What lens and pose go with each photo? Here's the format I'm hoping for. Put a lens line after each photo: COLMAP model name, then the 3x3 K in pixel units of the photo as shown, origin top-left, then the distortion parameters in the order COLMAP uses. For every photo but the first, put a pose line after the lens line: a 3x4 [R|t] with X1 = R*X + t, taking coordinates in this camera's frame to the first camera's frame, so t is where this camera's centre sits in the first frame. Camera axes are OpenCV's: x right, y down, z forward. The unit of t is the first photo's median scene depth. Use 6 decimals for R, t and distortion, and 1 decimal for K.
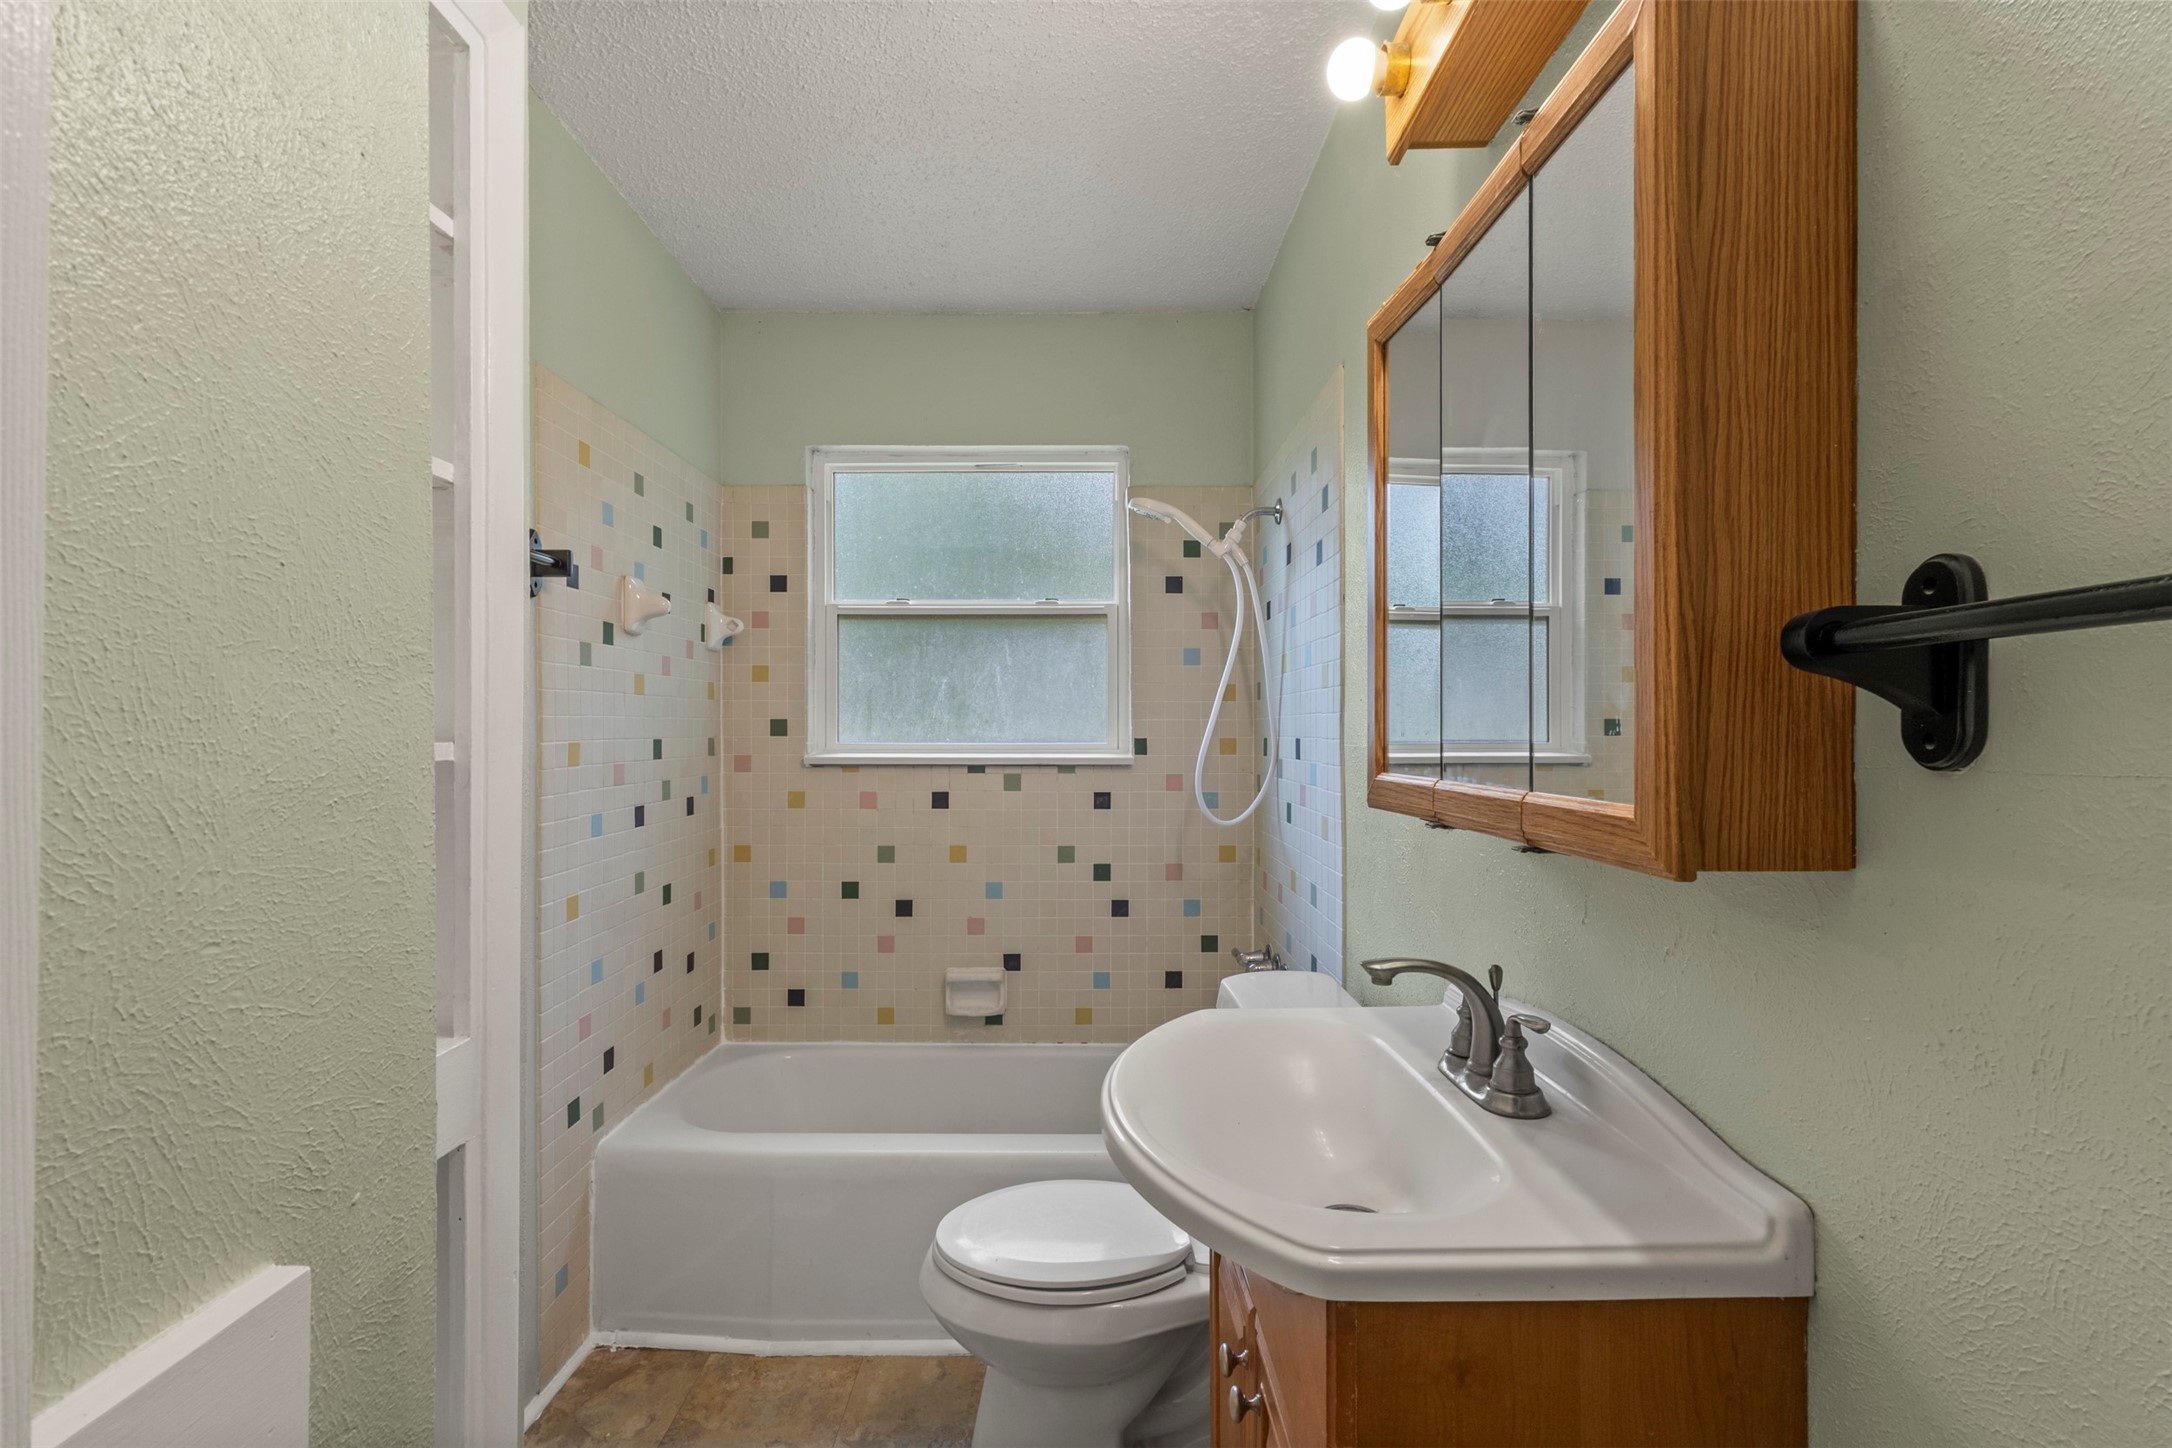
lens RADIAL K [[1002.3, 0, 1086.0], [0, 1002.3, 724.0], [0, 0, 1]] dist [-0.003321, 0.006161]
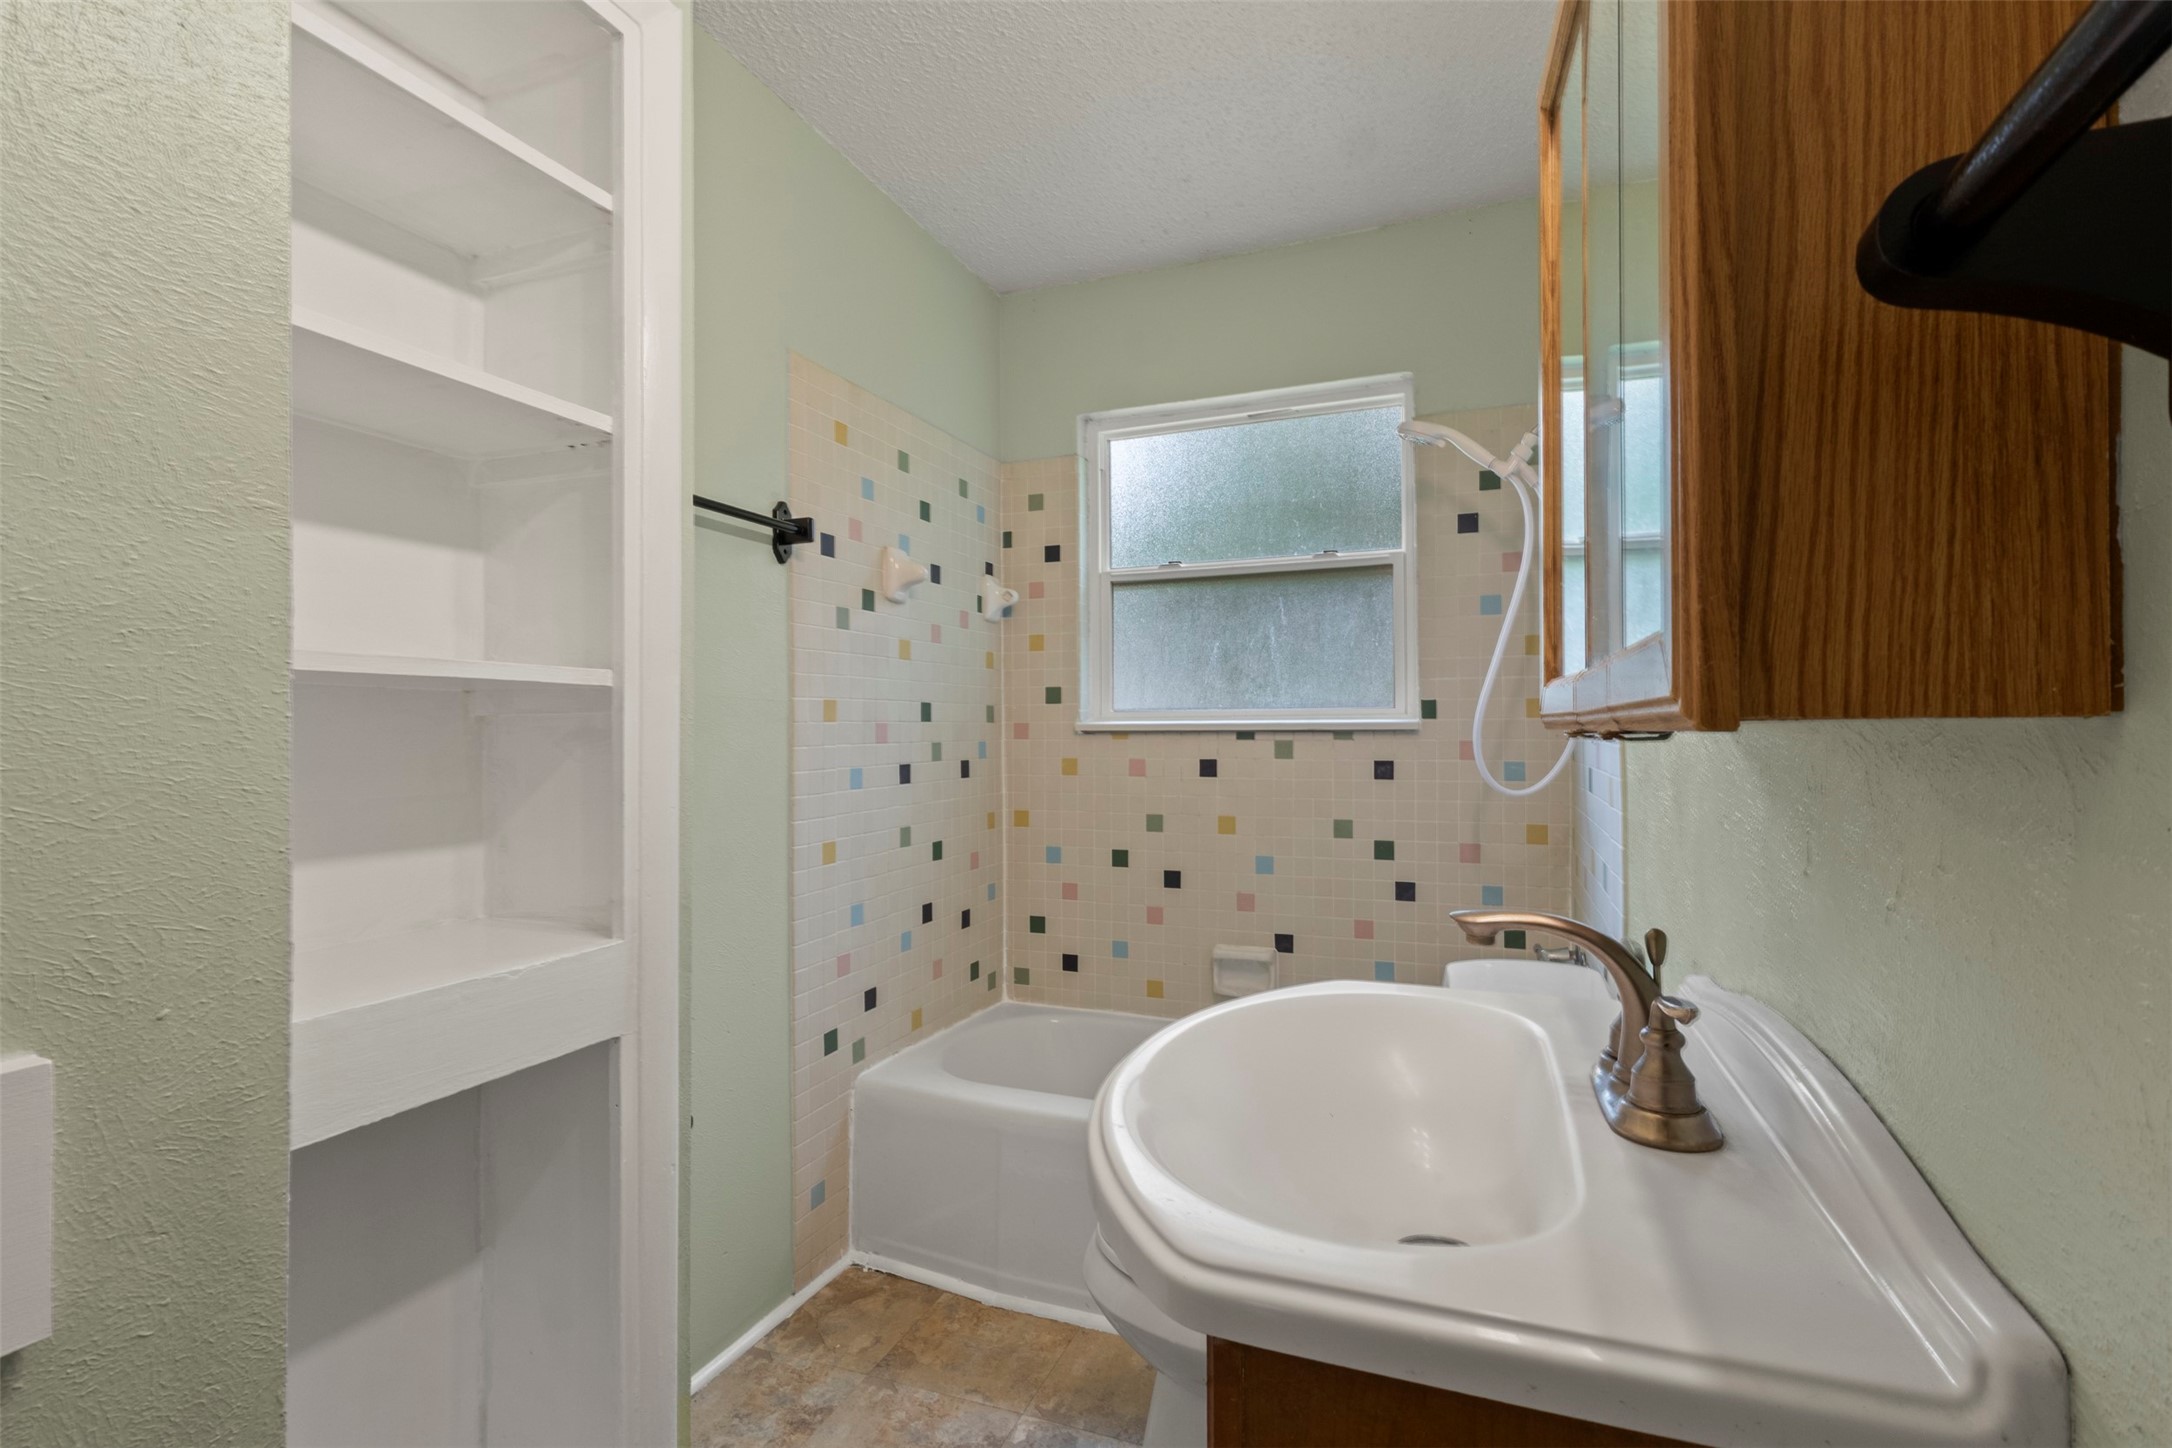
lens RADIAL K [[1001.2, 0, 1085.6], [0, 1001.2, 719.4], [0, 0, 1]] dist [-0.002002, 0.002608]
pose [[0.927791, -0.008423, -0.373005, 0.127460], [0.007499, 0.999964, -0.003929, 0.040190], [0.373025, 0.000849, 0.927821, 0.088439]]
